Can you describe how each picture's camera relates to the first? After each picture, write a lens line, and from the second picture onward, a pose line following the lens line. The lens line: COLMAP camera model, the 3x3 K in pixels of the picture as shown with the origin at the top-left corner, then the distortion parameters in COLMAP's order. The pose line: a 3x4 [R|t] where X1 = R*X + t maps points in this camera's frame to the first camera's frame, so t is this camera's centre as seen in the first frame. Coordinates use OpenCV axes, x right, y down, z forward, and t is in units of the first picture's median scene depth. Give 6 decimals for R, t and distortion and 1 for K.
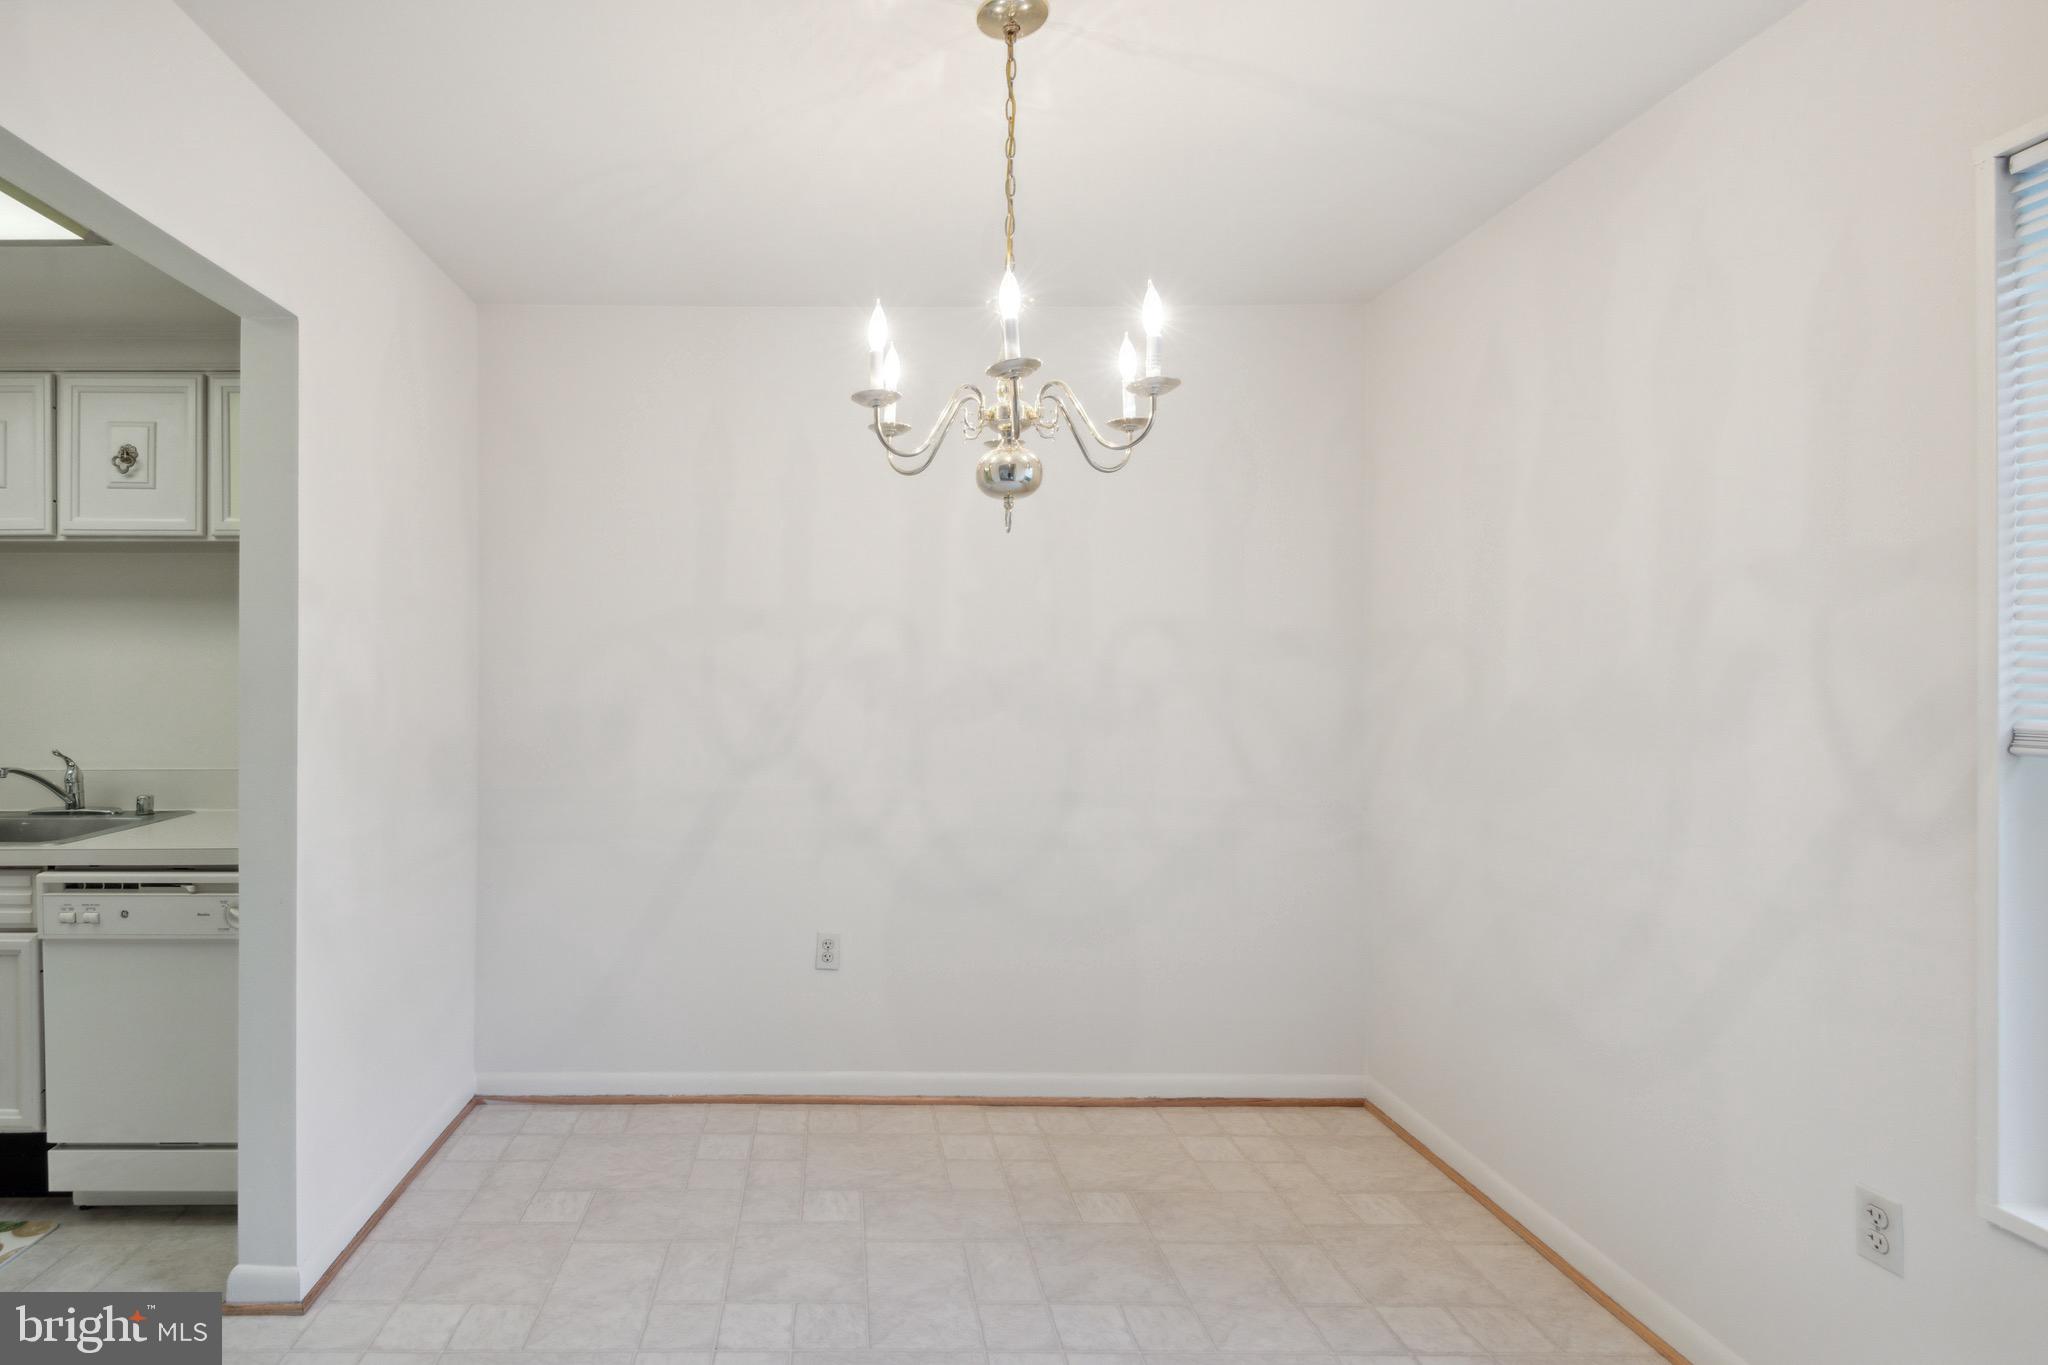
lens RADIAL K [[977.0, 0, 1021.5], [0, 977.0, 648.3], [0, 0, 1]] dist [0.034388, -0.021733]
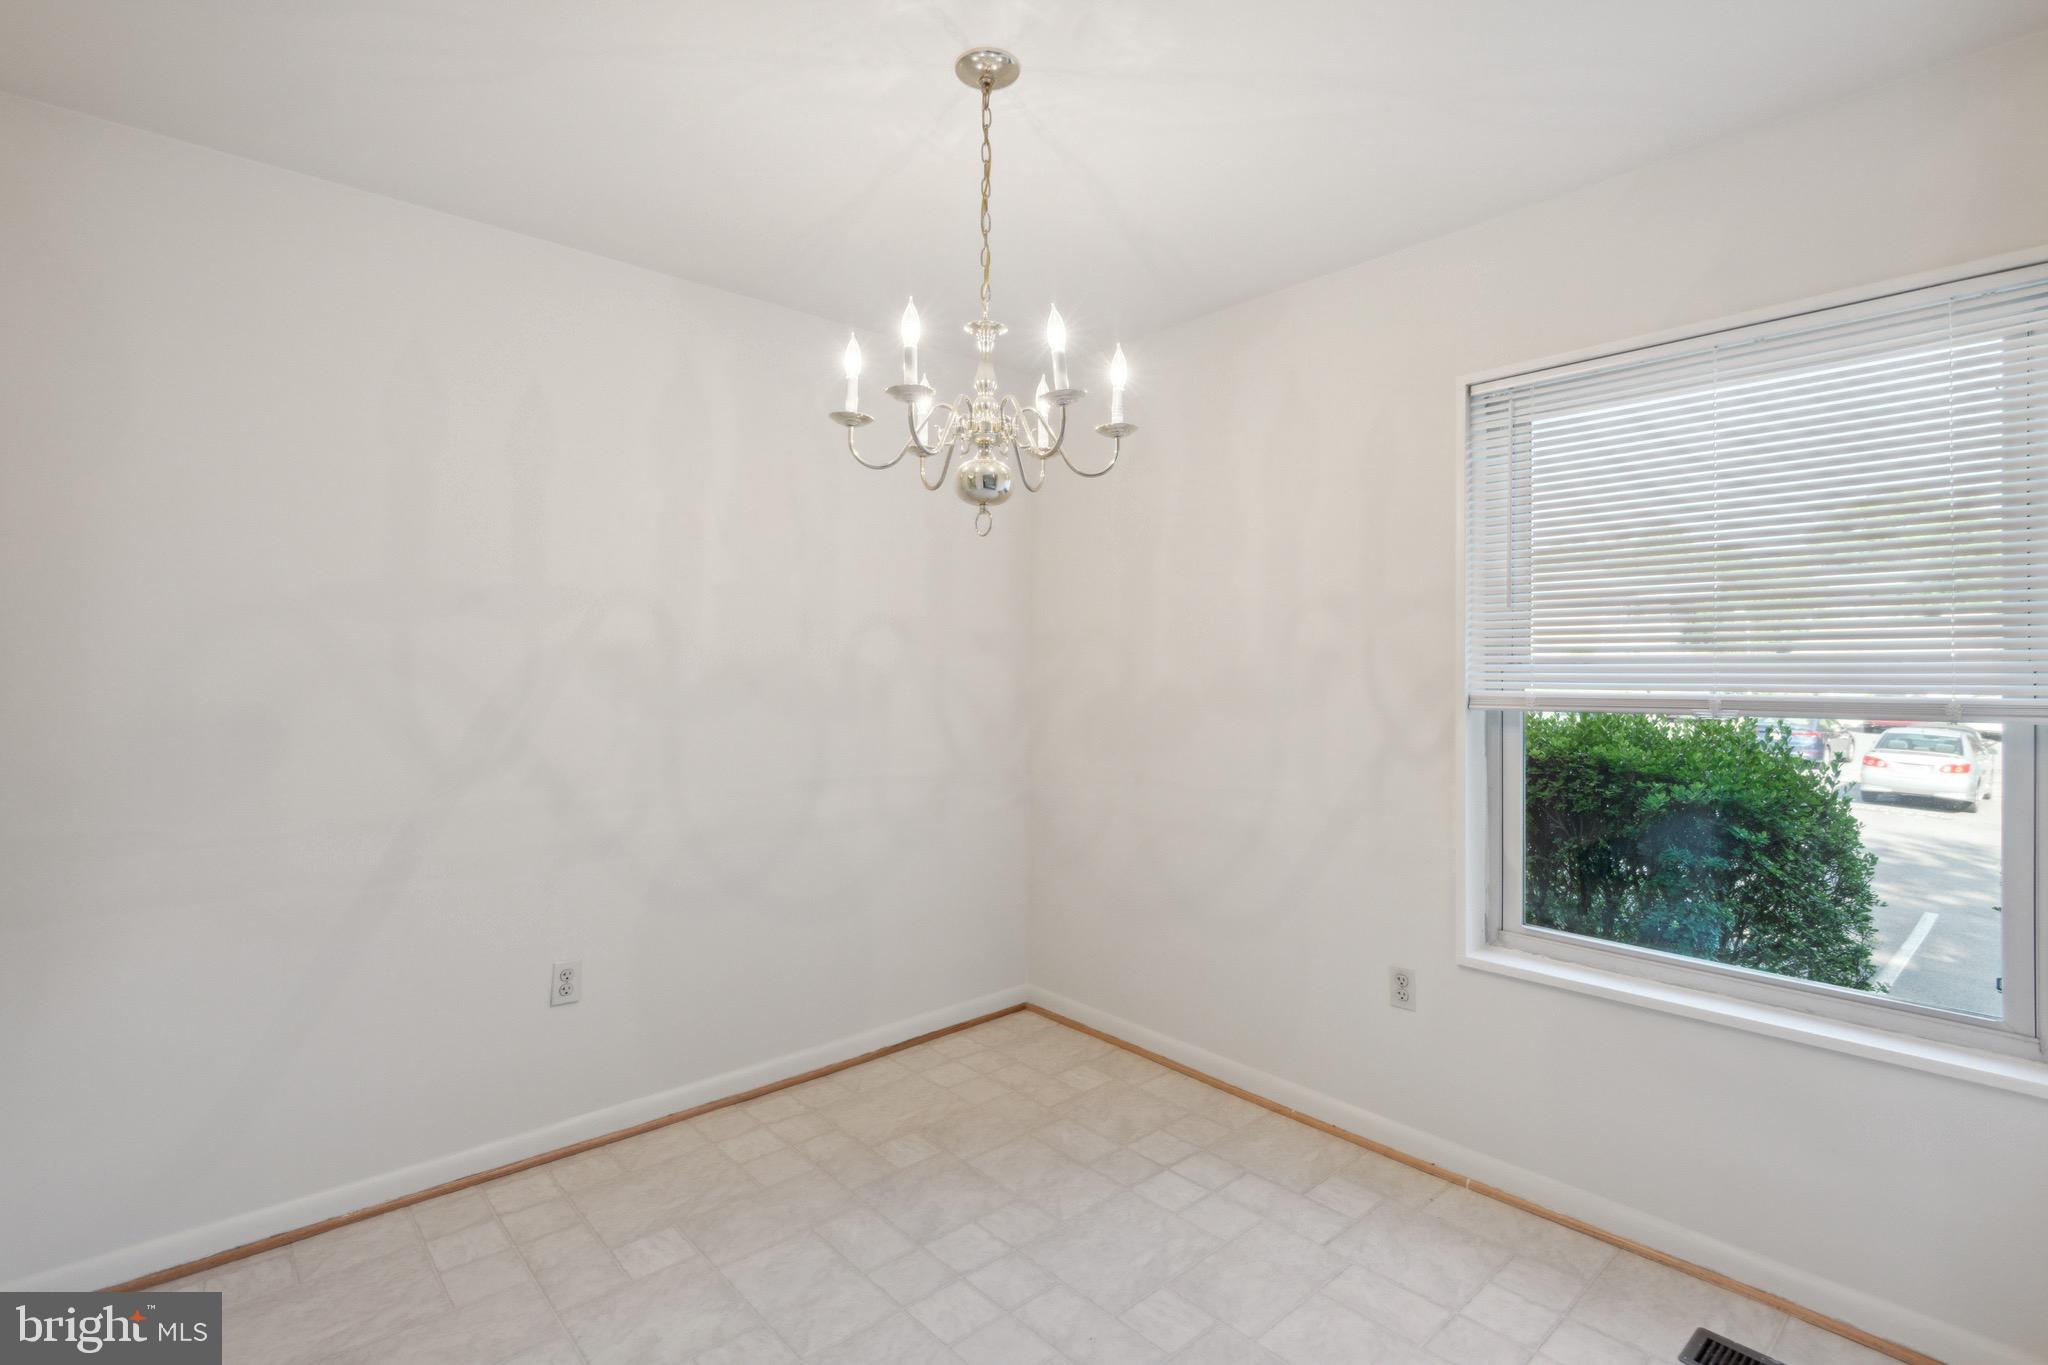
lens RADIAL K [[876.7, 0, 1016.3], [0, 876.7, 641.0], [0, 0, 1]] dist [0.029136, -0.017347]
pose [[0.779586, 0.018225, 0.626031, -0.449578], [-0.015886, 0.999830, -0.009325, 0.005880], [-0.626094, -0.002675, 0.779743, 0.156829]]
